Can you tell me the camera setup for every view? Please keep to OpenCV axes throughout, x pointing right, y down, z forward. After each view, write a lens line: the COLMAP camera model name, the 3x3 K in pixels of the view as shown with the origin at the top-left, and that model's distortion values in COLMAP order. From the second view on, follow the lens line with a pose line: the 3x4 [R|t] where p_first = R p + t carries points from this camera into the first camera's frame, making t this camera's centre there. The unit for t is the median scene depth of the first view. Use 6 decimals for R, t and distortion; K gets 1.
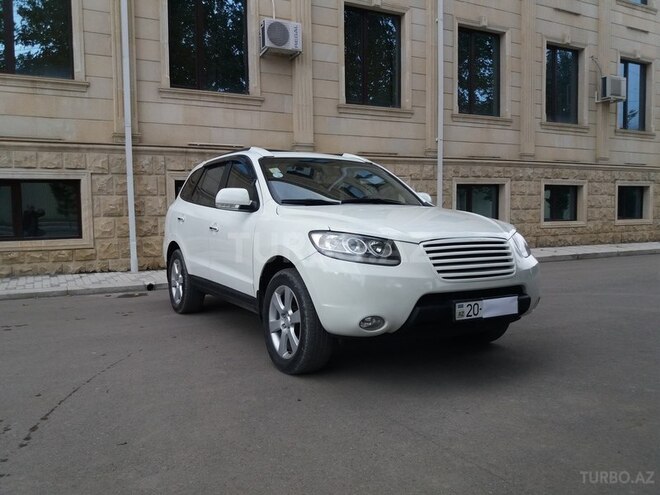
lens RADIAL K [[553.7, 0, 325.0], [0, 553.7, 246.8], [0, 0, 1]] dist [0.026033, -0.067536]
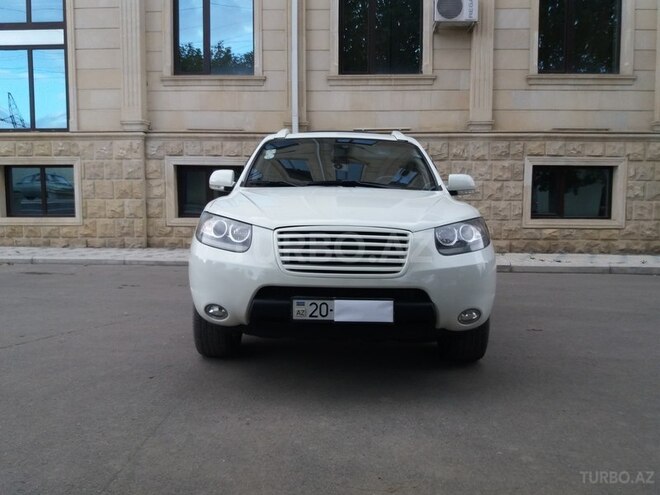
lens RADIAL K [[553.7, 0, 324.4], [0, 553.7, 251.0], [0, 0, 1]] dist [0.026033, -0.067536]
pose [[0.867771, 0.064307, -0.492787, 0.249330], [-0.048238, 0.997810, 0.045265, -0.005893], [0.494618, -0.015509, 0.868972, 0.095252]]
